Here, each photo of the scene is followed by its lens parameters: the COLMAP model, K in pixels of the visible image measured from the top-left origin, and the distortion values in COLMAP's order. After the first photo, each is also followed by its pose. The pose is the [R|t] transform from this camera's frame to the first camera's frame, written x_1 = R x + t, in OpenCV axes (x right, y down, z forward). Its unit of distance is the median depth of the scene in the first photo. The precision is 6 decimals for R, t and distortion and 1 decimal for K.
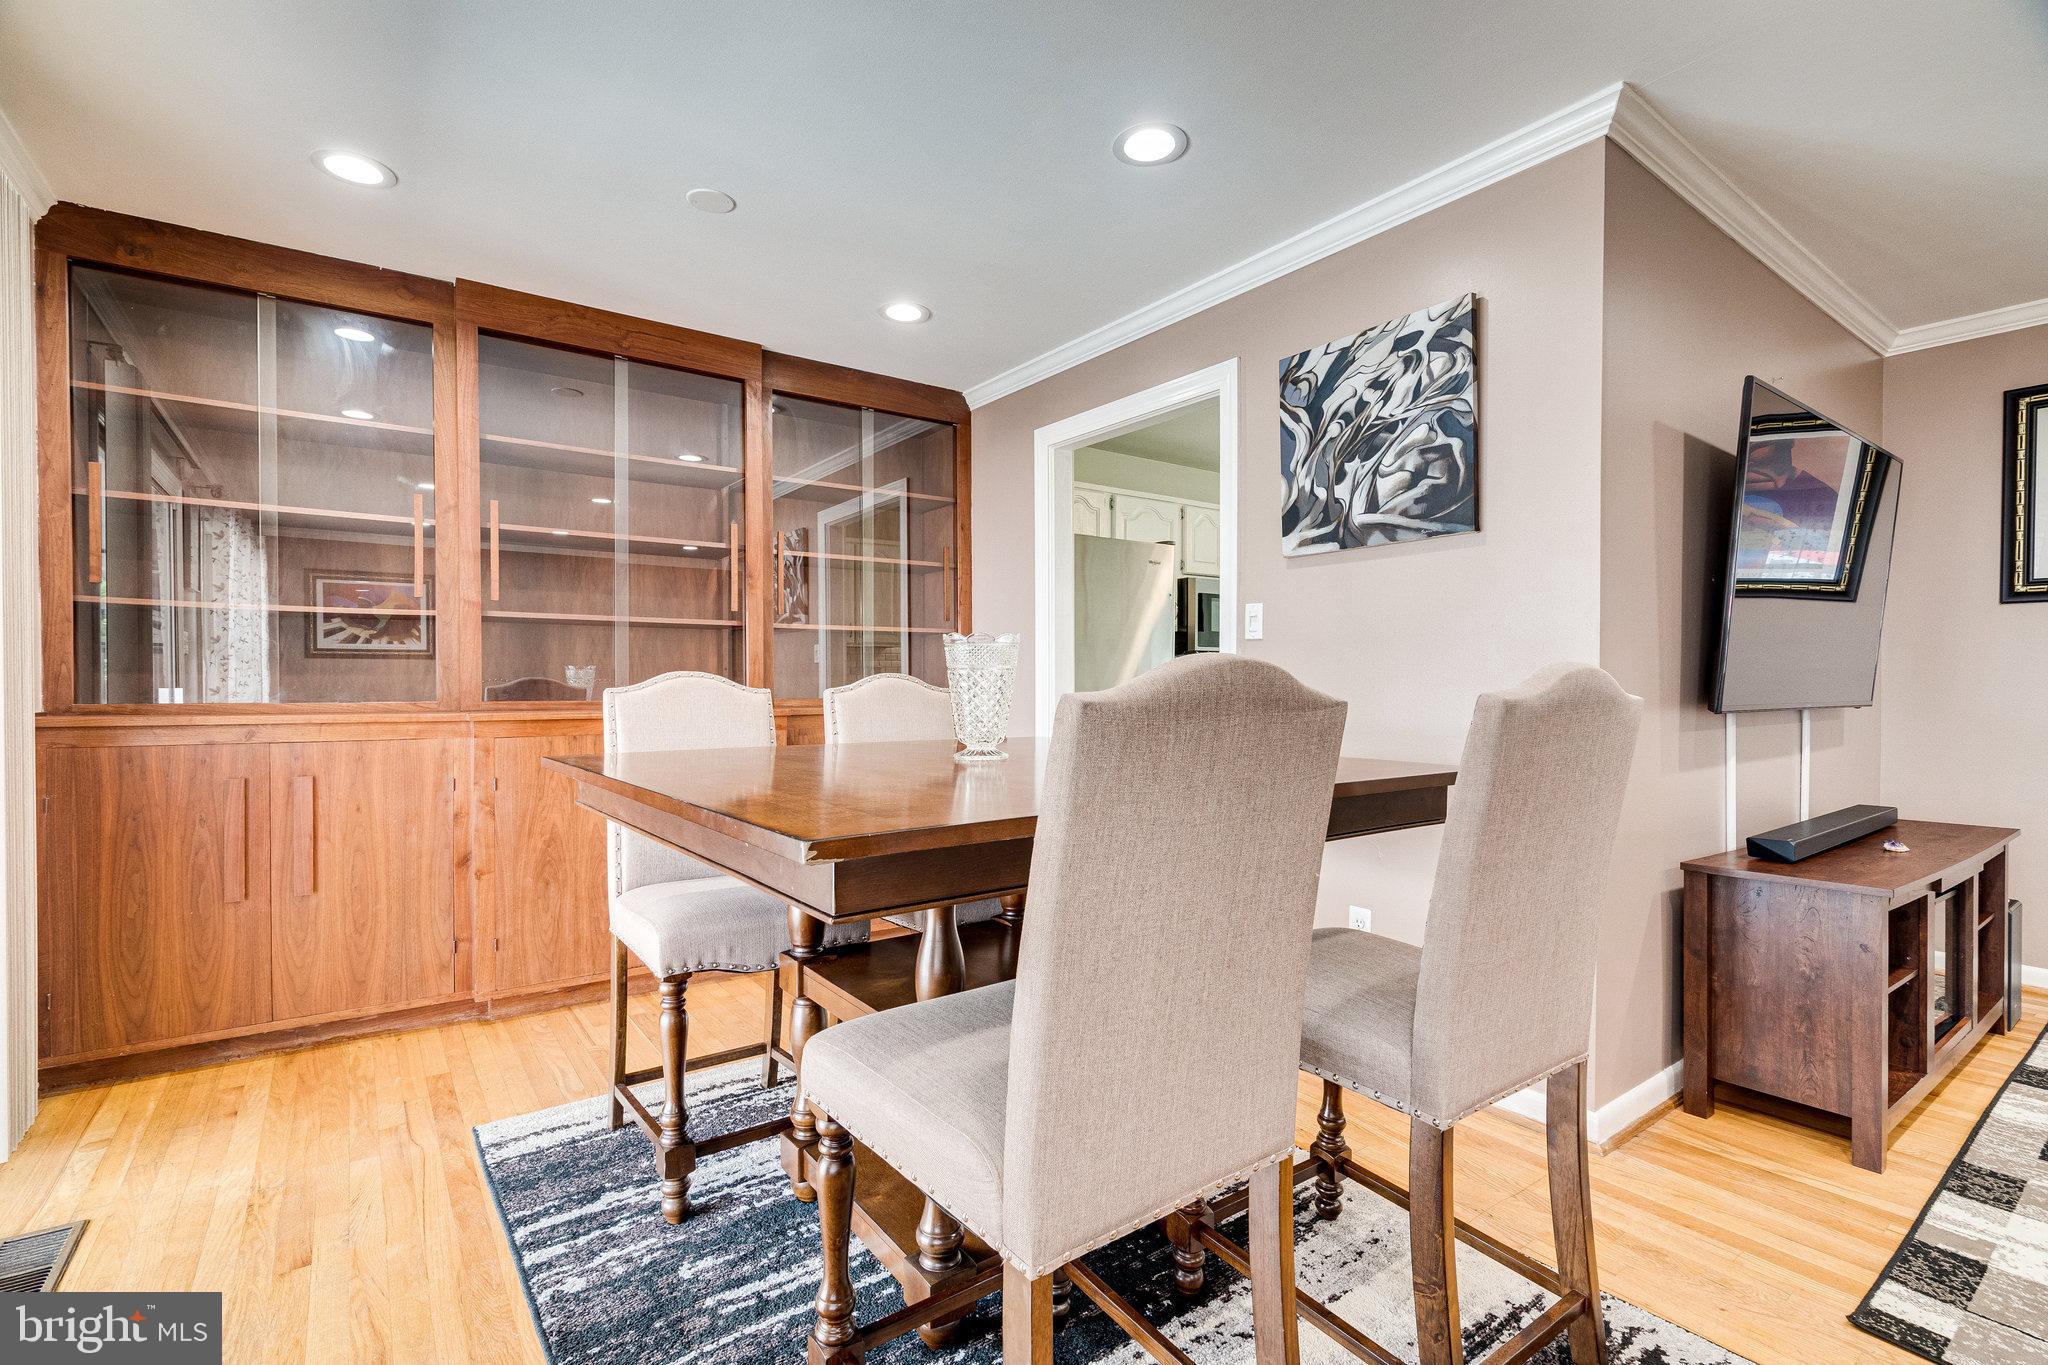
lens RADIAL K [[939.5, 0, 1034.1], [0, 939.5, 683.3], [0, 0, 1]] dist [-0.002644, 0.001647]
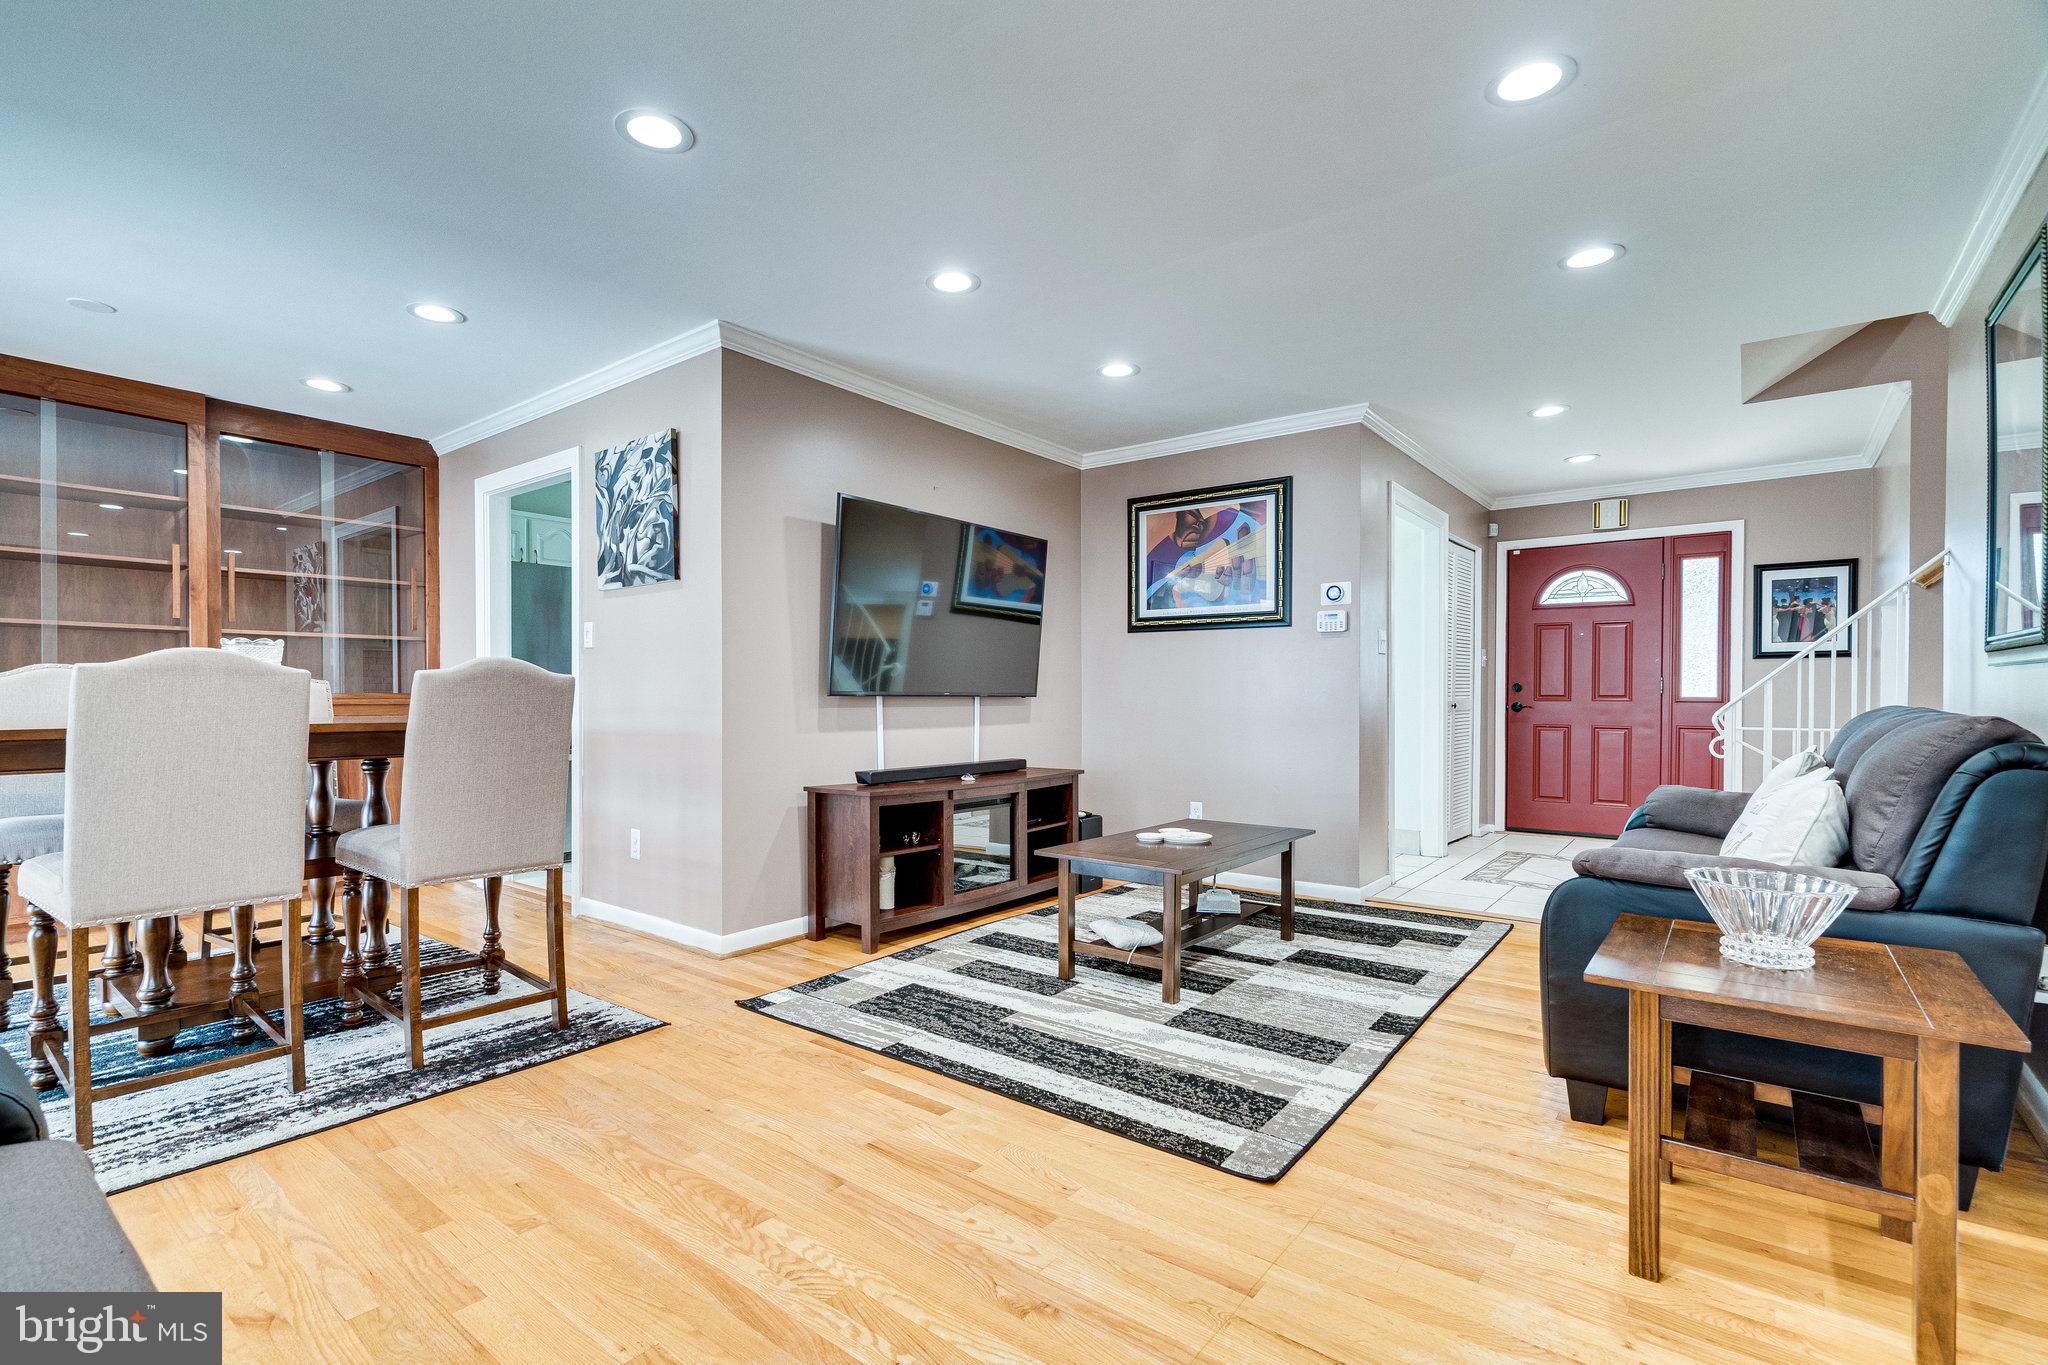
lens RADIAL K [[939.5, 0, 1017.5], [0, 939.5, 696.9], [0, 0, 1]] dist [-0.002644, 0.001647]
pose [[0.961719, 0.001481, 0.274032, 0.537500], [-0.001278, 0.999999, -0.000921, 0.031434], [-0.274033, 0.000536, 0.961720, -0.608254]]
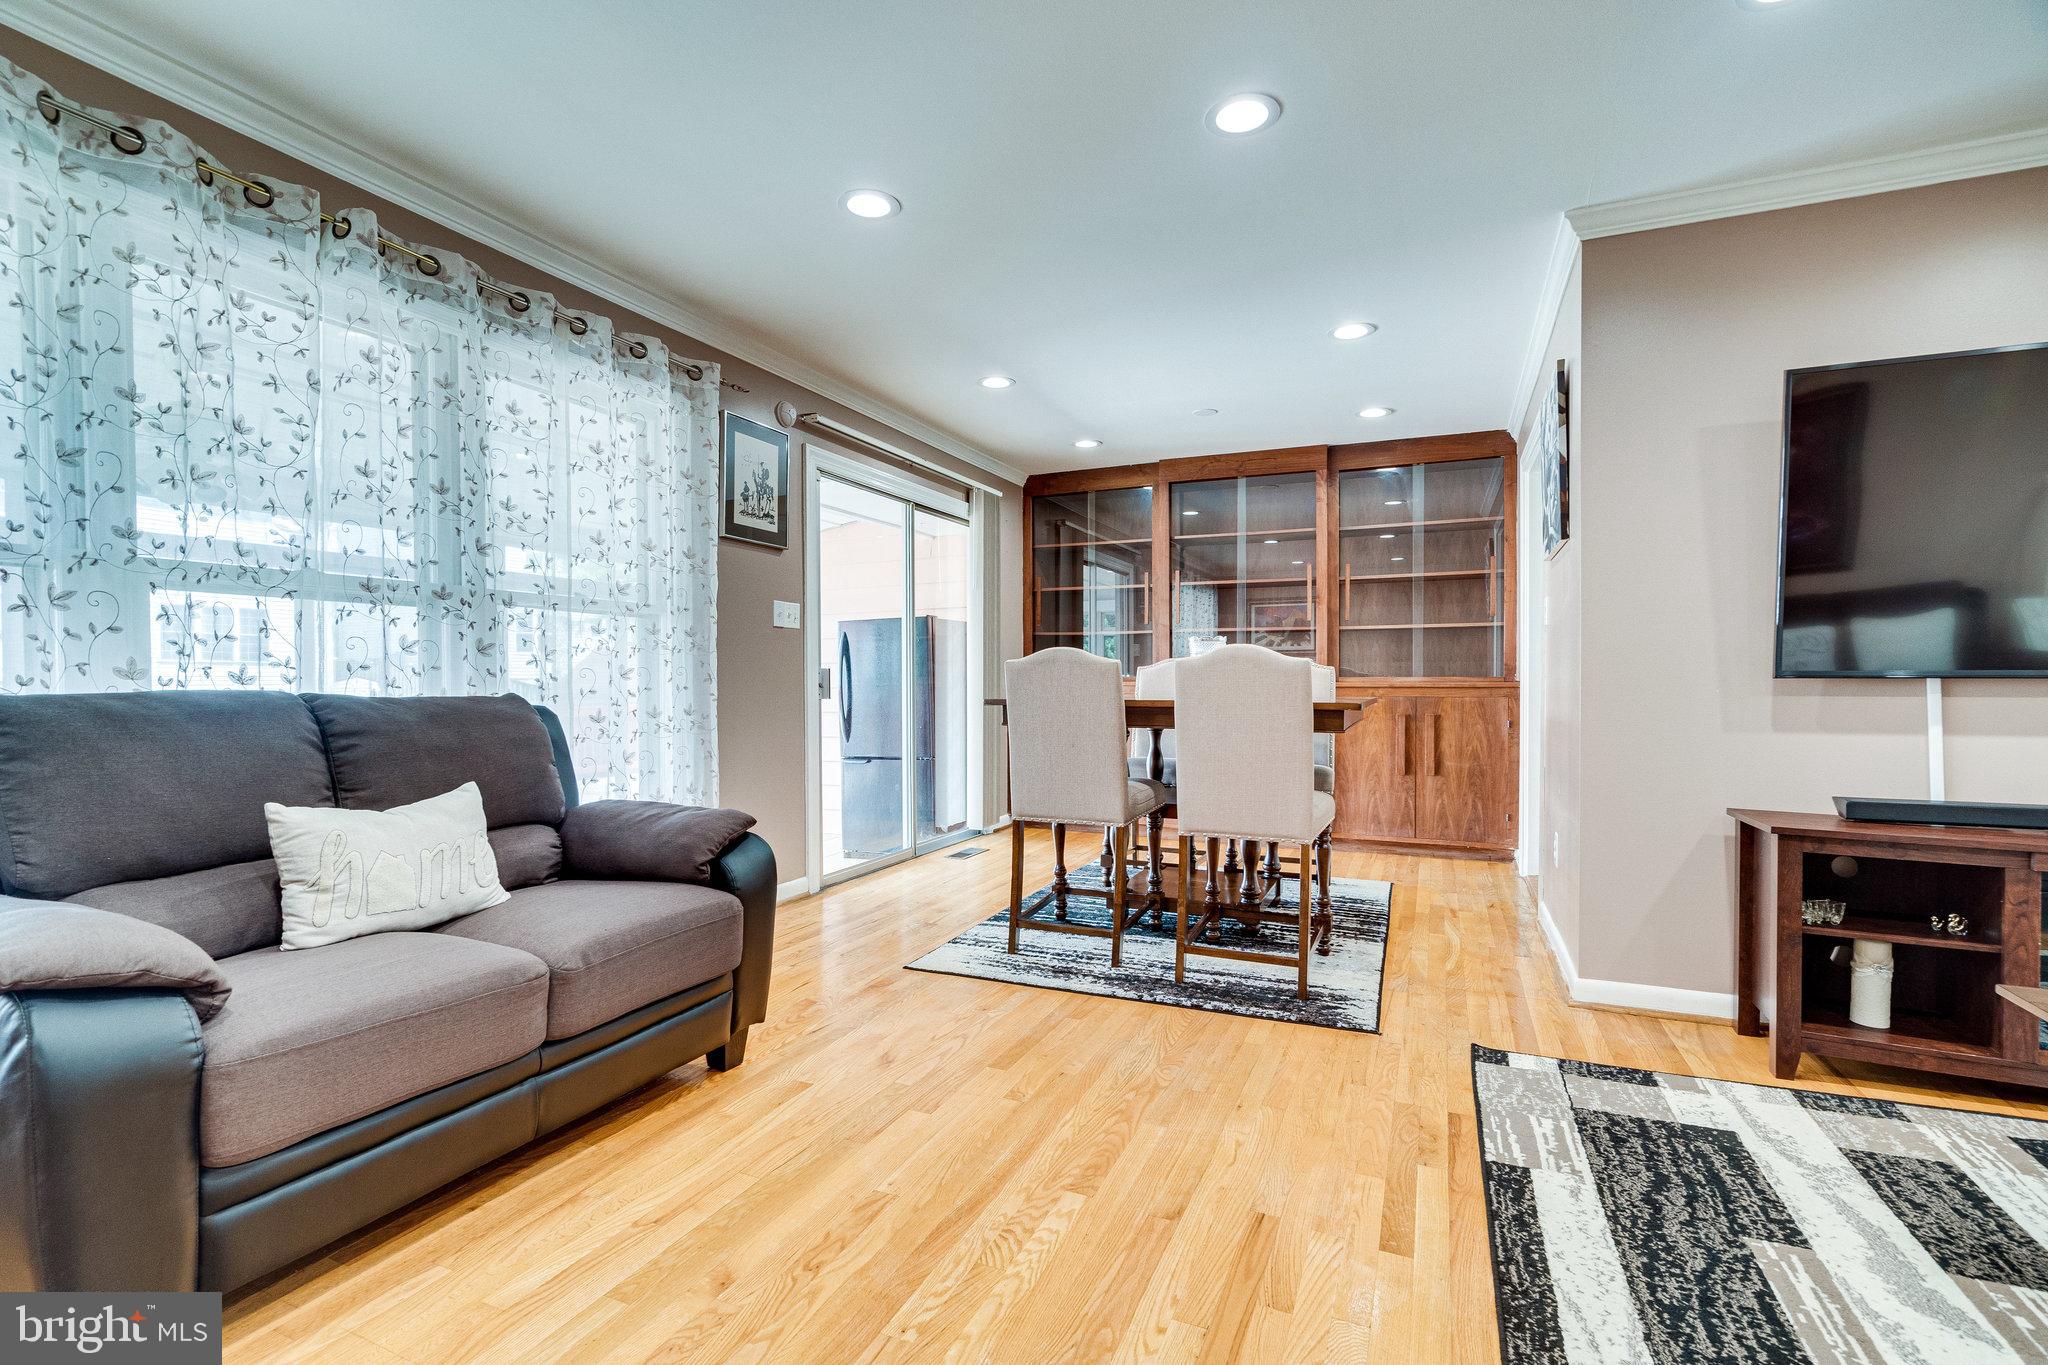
lens RADIAL K [[939.5, 0, 1009.4], [0, 939.5, 685.1], [0, 0, 1]] dist [-0.002644, 0.001647]
pose [[0.496399, 0.004459, -0.868083, 1.122594], [0.000537, 0.999985, 0.005443, 0.030485], [0.868094, -0.003168, 0.496389, -0.293245]]
